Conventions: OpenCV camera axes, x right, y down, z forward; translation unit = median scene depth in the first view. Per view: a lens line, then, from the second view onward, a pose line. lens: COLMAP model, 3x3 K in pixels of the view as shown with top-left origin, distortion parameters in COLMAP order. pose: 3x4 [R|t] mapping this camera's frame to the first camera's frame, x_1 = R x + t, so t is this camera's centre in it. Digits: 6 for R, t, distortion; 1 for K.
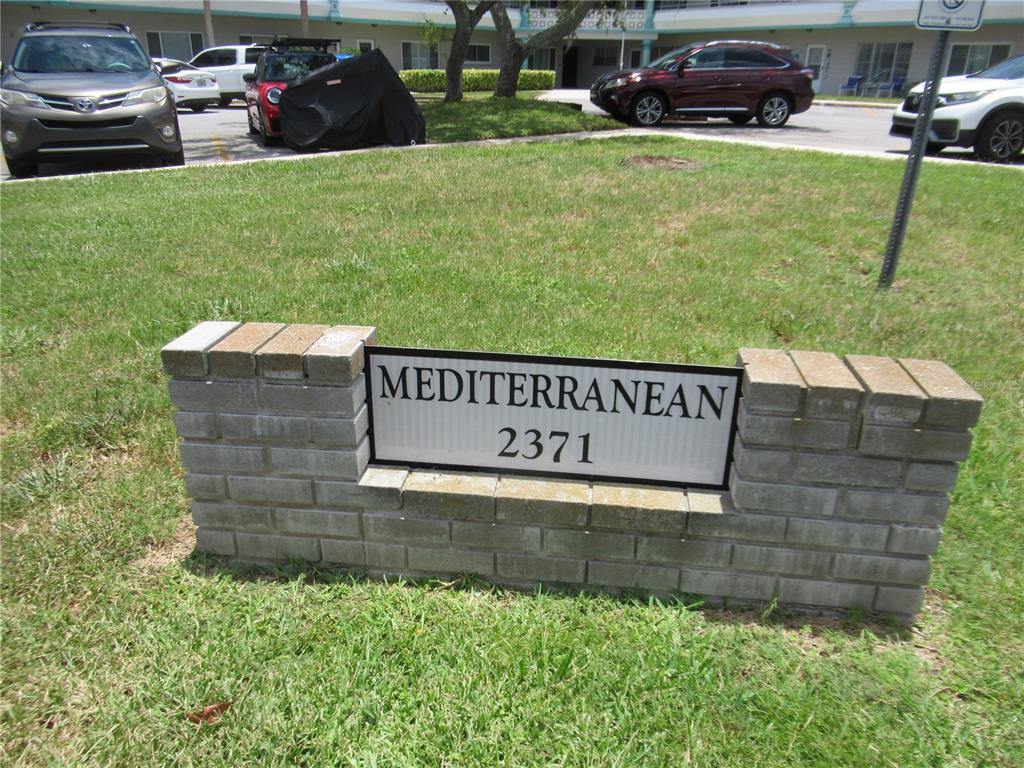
lens RADIAL K [[776.9, 0, 512.0], [0, 776.9, 384.0], [0, 0, 1]] dist [0.002048, 0.001644]
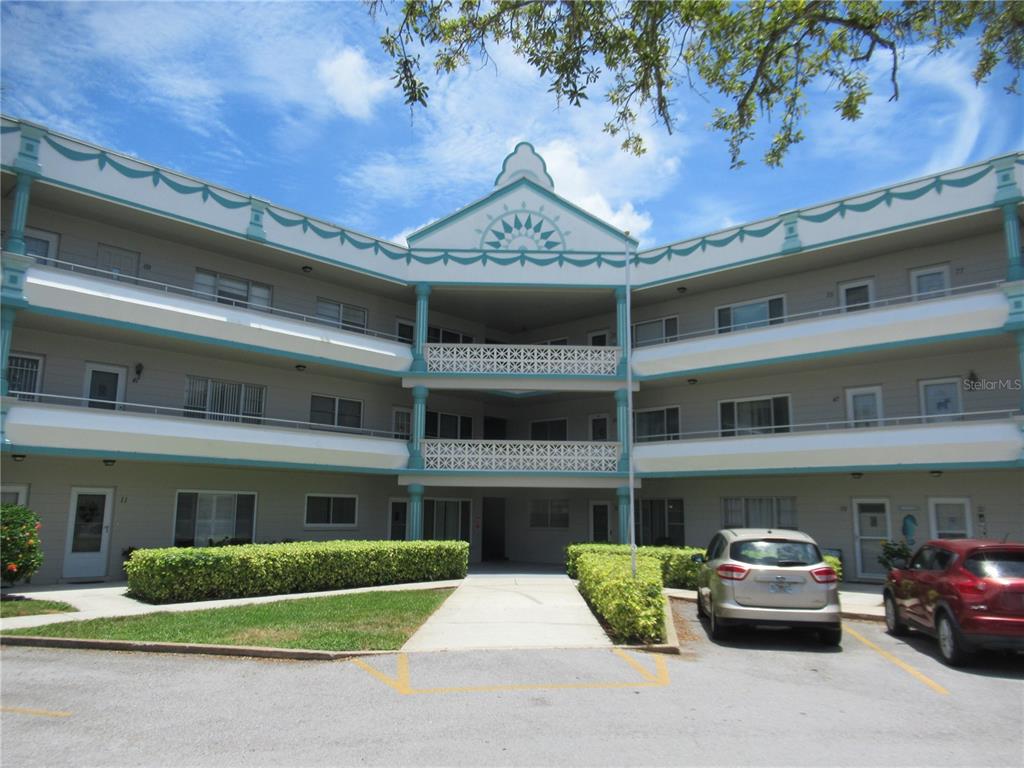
lens RADIAL K [[776.9, 0, 512.0], [0, 776.9, 384.0], [0, 0, 1]] dist [0.002048, 0.001644]
pose [[0.994032, 0.013274, 0.108278, 0.026365], [0.045561, 0.851339, -0.522634, -0.215365], [-0.099118, 0.524449, 0.845653, 0.489774]]
